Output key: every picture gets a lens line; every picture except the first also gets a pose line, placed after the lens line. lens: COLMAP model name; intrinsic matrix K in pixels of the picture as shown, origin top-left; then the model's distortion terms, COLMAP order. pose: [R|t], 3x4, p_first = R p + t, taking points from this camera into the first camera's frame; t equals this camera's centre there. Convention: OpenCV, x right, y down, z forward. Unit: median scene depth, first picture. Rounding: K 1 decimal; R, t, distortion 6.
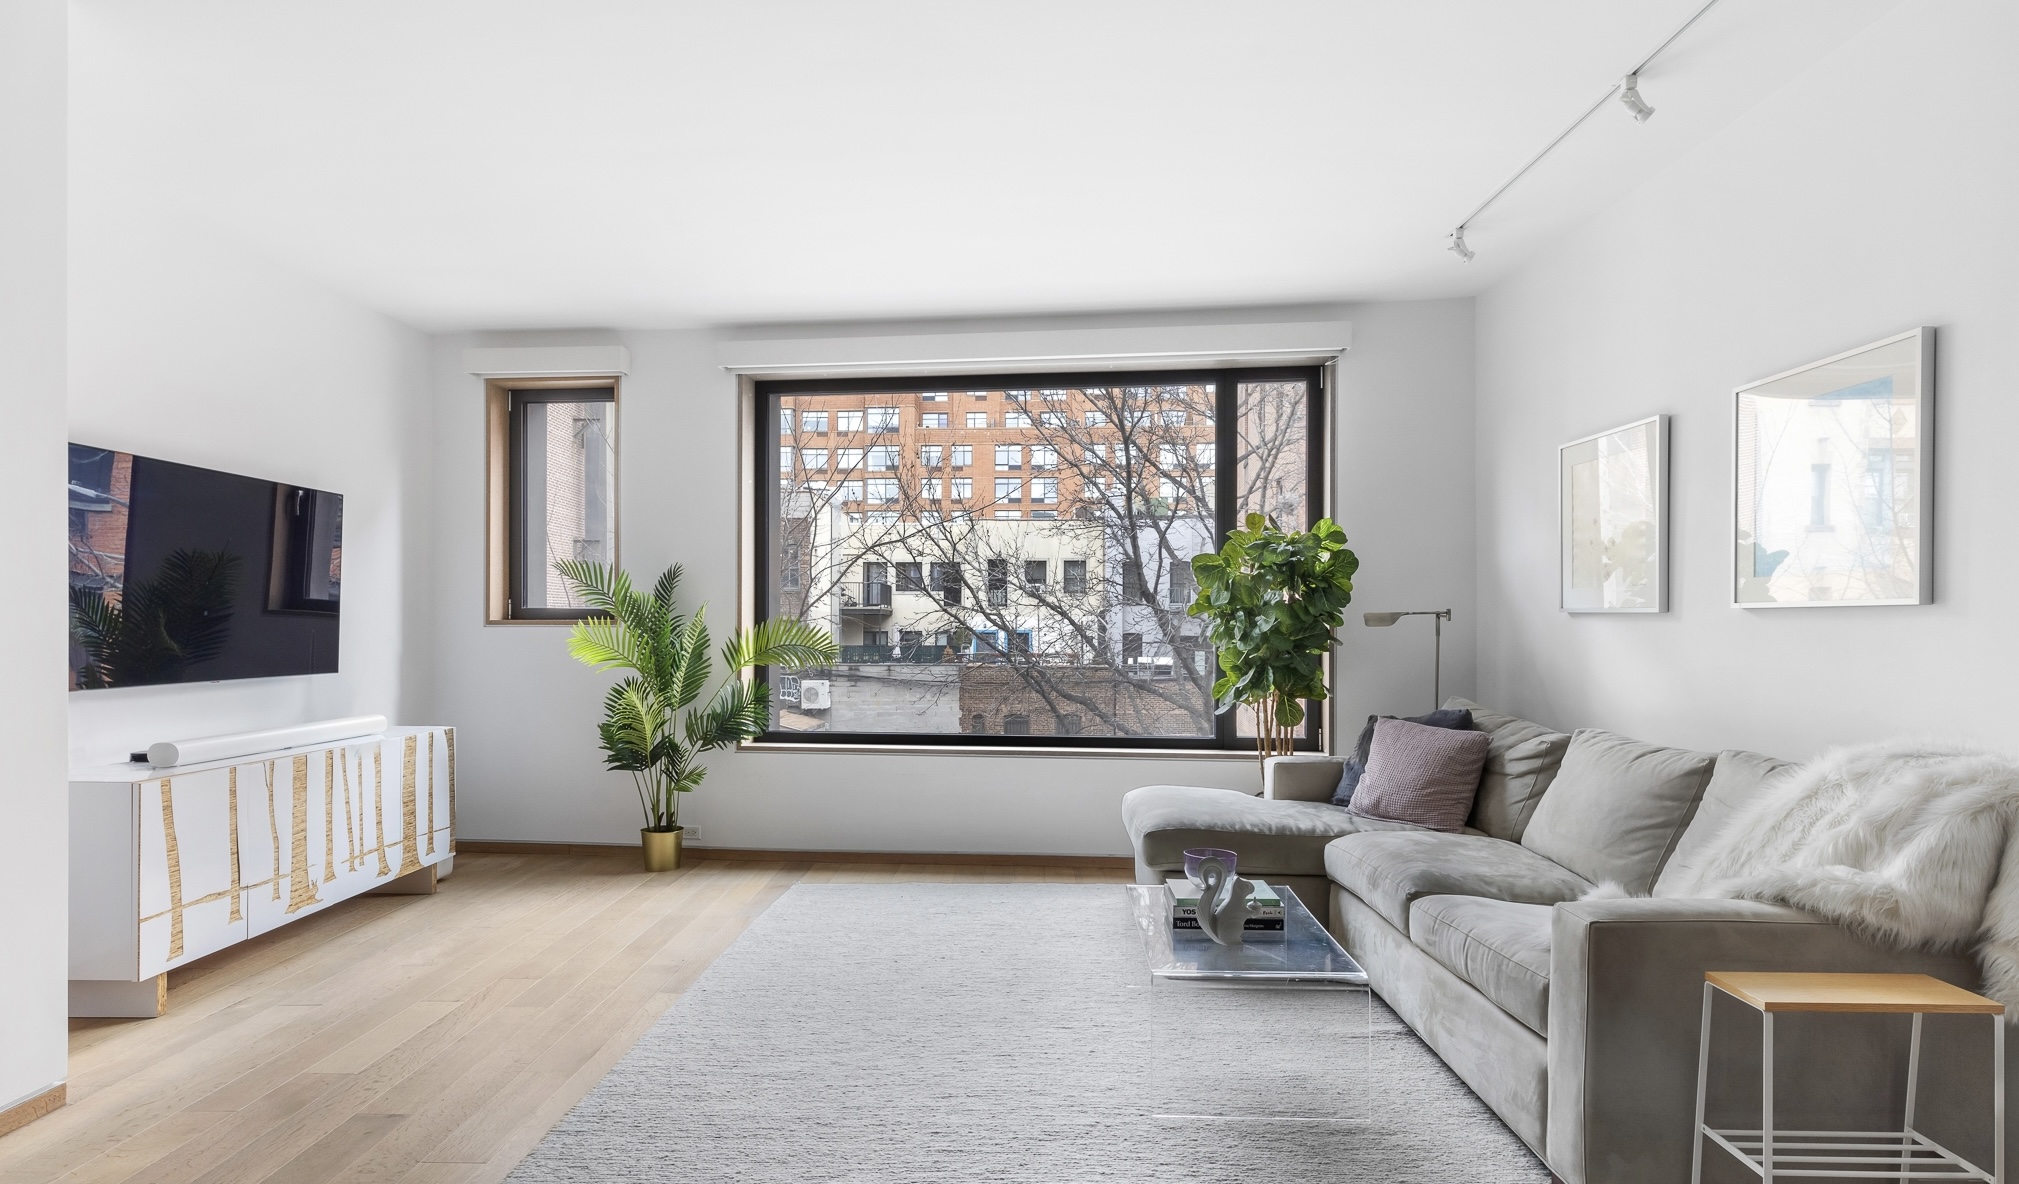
lens RADIAL K [[1076.3, 0, 992.2], [0, 1076.3, 629.6], [0, 0, 1]] dist [0.002040, 0.003208]
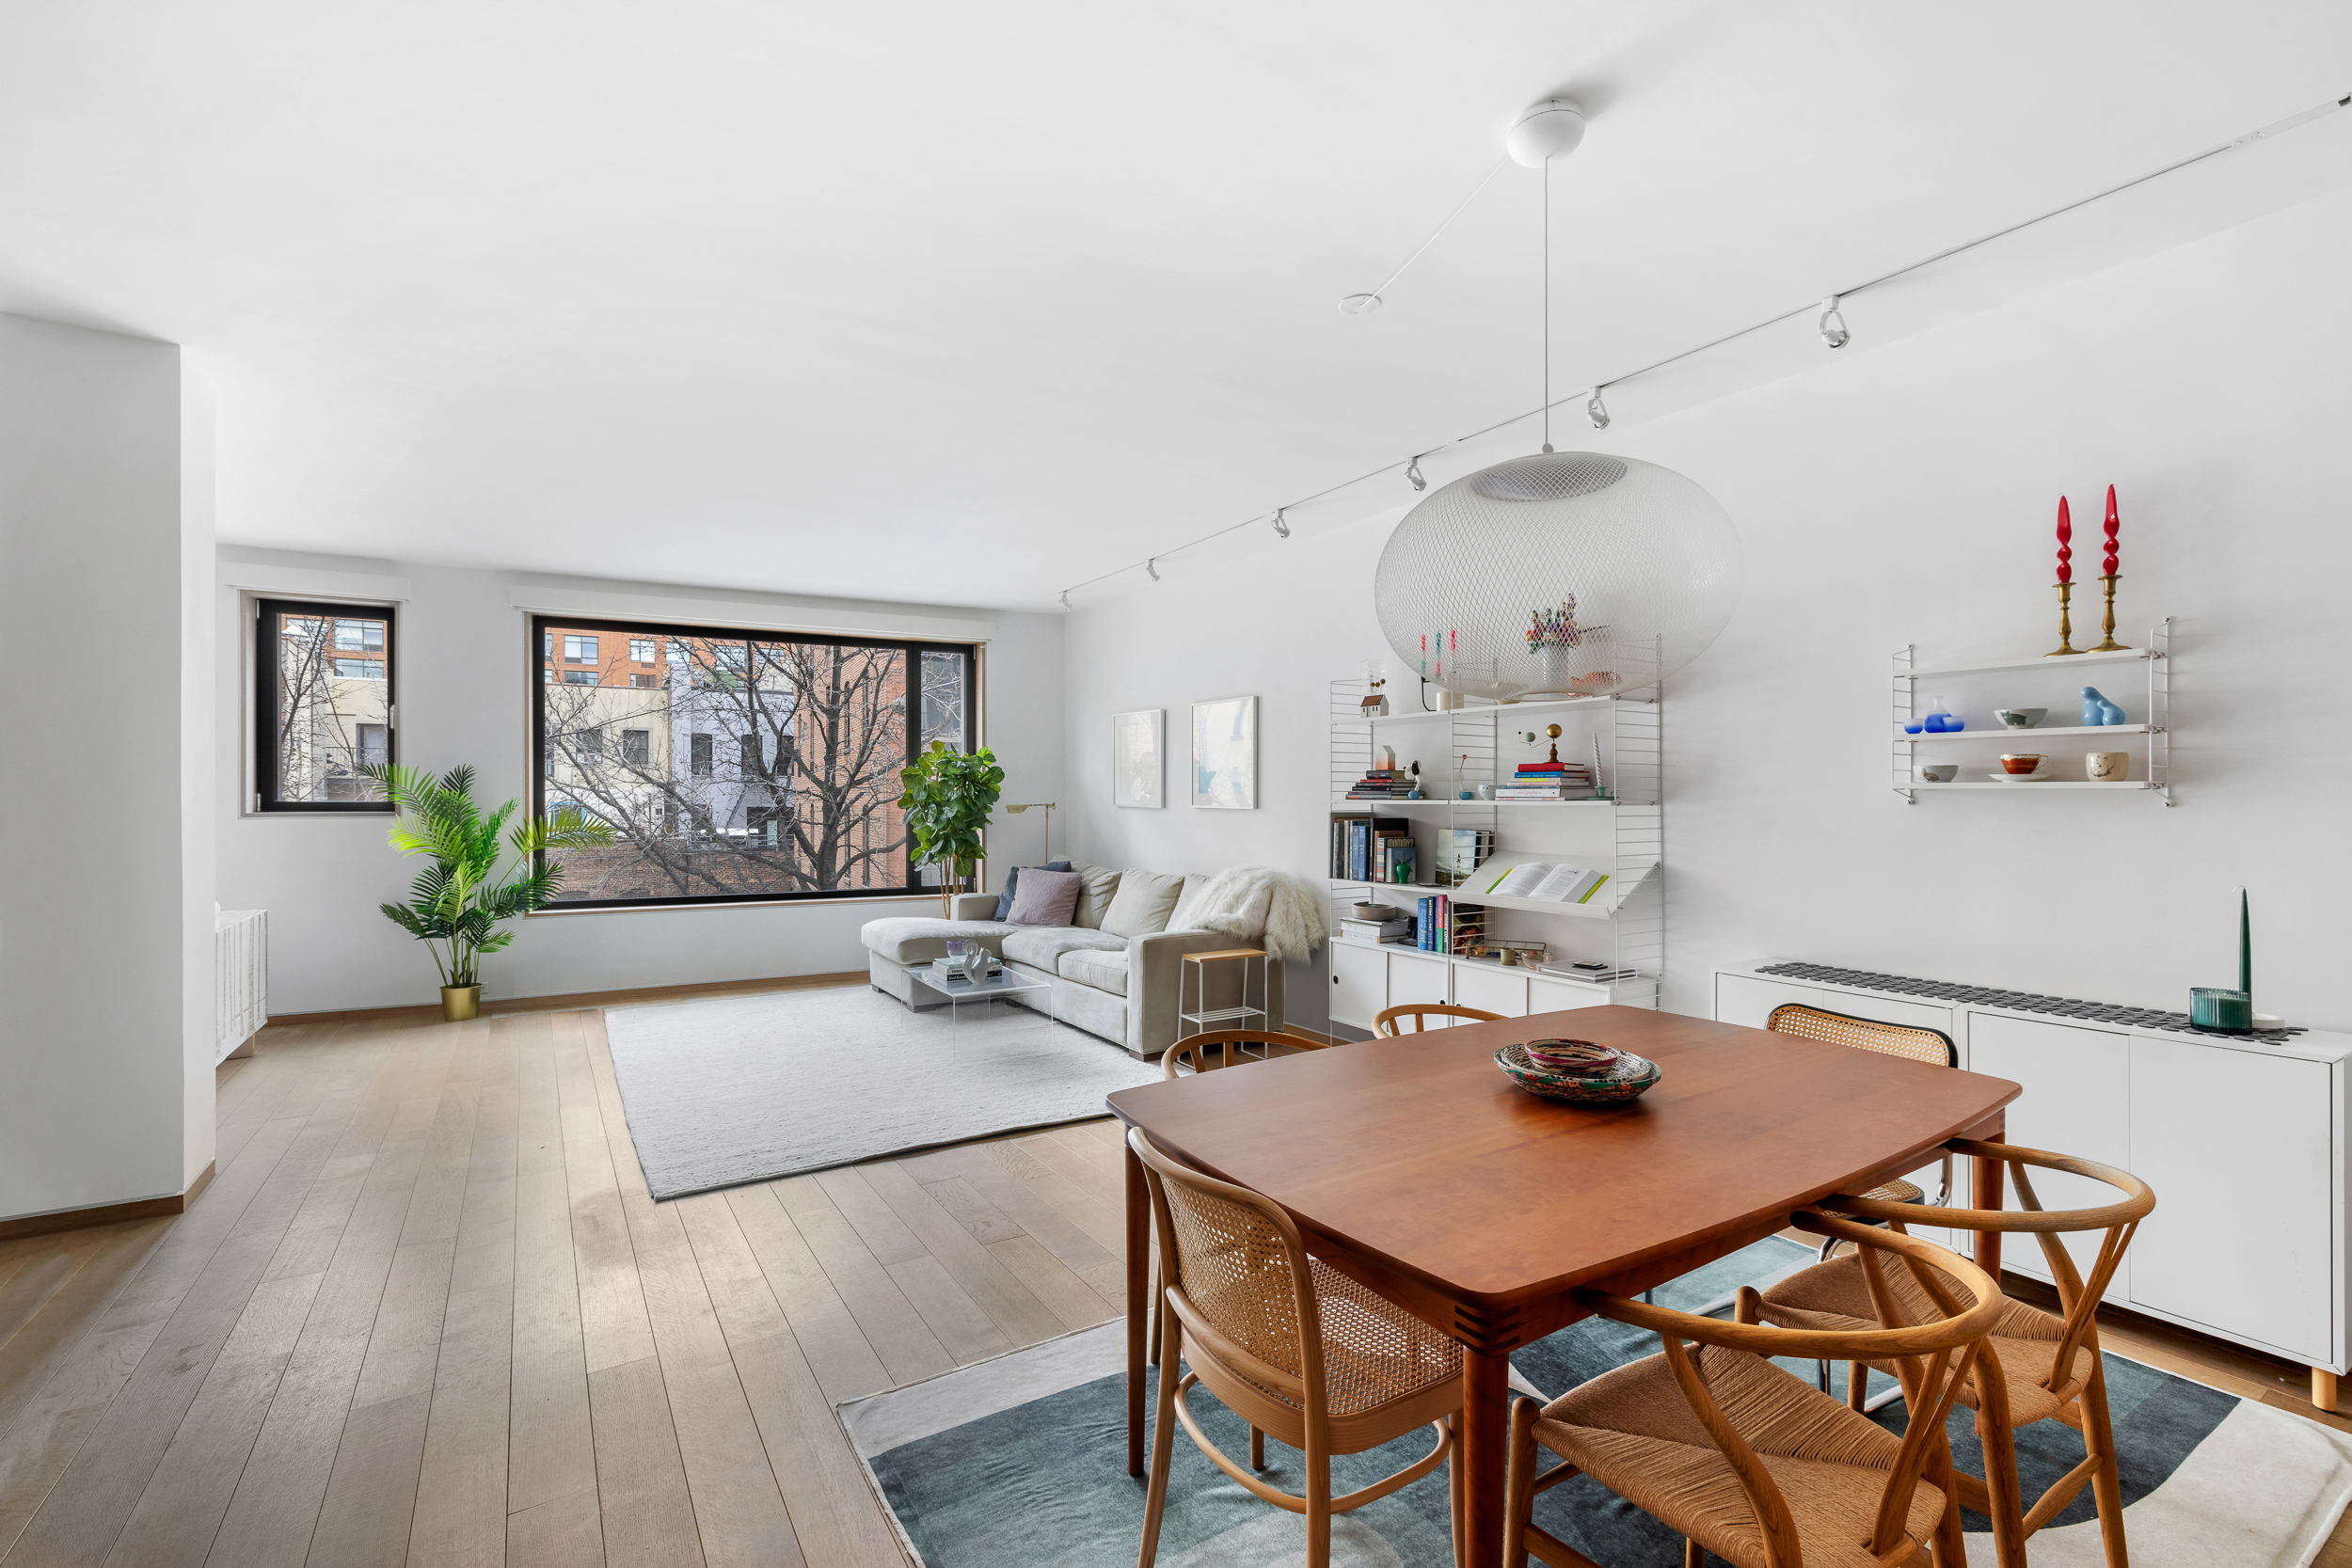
lens RADIAL K [[1019.0, 0, 1176.2], [0, 1019.0, 792.0], [0, 0, 1]] dist [0.002021, 0.000011]
pose [[0.833616, 0.000539, 0.552344, -0.298955], [0.002655, 0.999984, -0.004982, -0.027035], [-0.552338, 0.005620, 0.833601, -0.440136]]
